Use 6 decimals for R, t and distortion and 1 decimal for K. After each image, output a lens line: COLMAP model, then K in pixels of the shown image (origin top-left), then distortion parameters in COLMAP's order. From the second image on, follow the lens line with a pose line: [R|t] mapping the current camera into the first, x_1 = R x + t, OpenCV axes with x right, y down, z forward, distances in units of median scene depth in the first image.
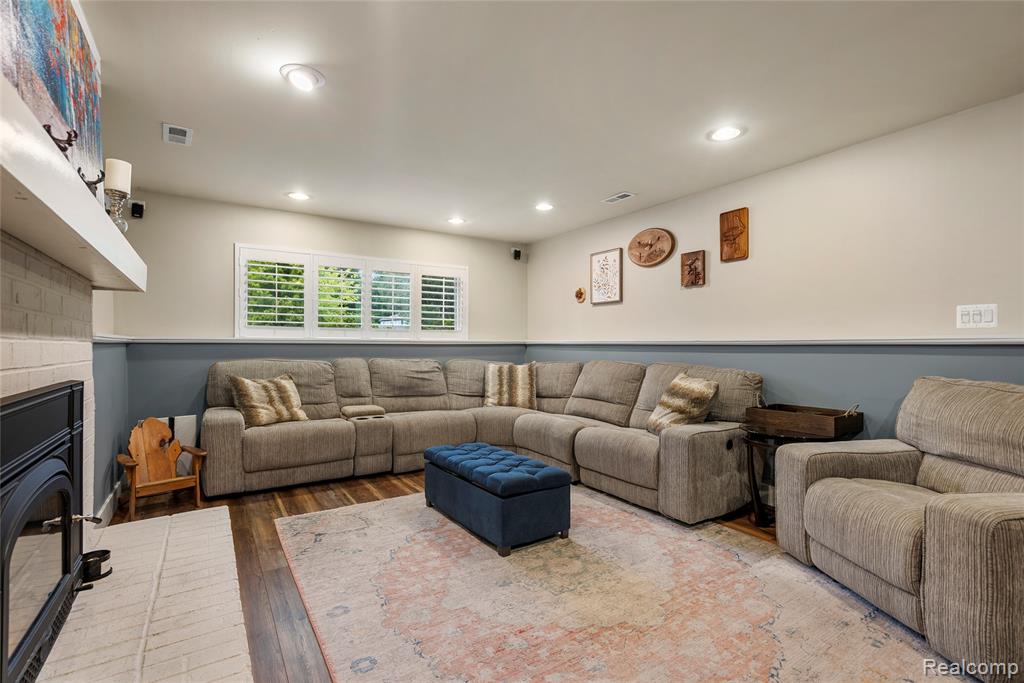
lens RADIAL K [[464.8, 0, 528.2], [0, 464.8, 347.2], [0, 0, 1]] dist [-0.011936, 0.004809]
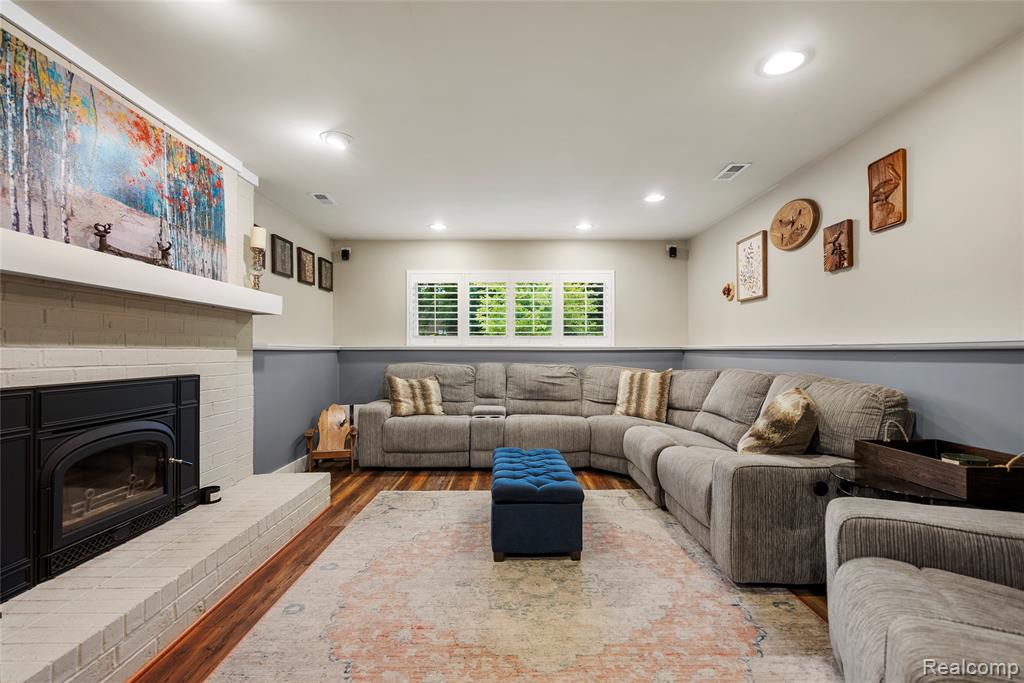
lens RADIAL K [[464.8, 0, 519.7], [0, 464.8, 348.9], [0, 0, 1]] dist [-0.011936, 0.004809]
pose [[0.840915, -0.005267, -0.541142, 0.346941], [-0.000229, 0.999949, -0.010089, 0.001236], [0.541168, 0.008608, 0.840871, 0.116595]]
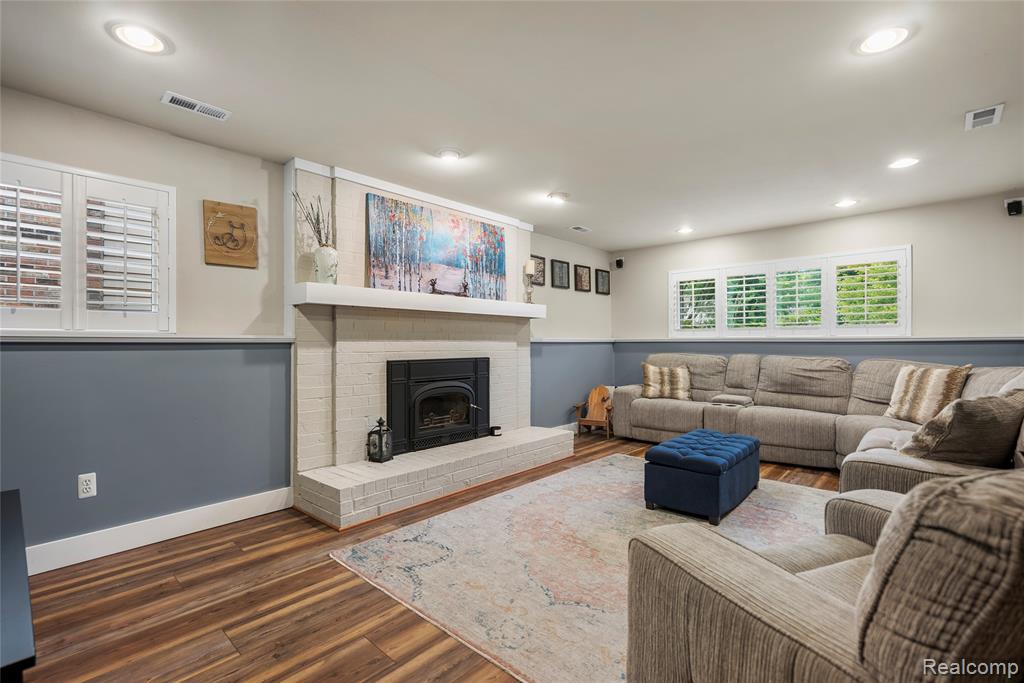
lens RADIAL K [[464.8, 0, 519.9], [0, 464.8, 343.7], [0, 0, 1]] dist [-0.011936, 0.004809]
pose [[0.258618, -0.001534, -0.965979, 0.704815], [-0.001337, 0.999997, -0.001946, 0.000548], [0.965979, 0.001795, 0.258615, 0.213471]]
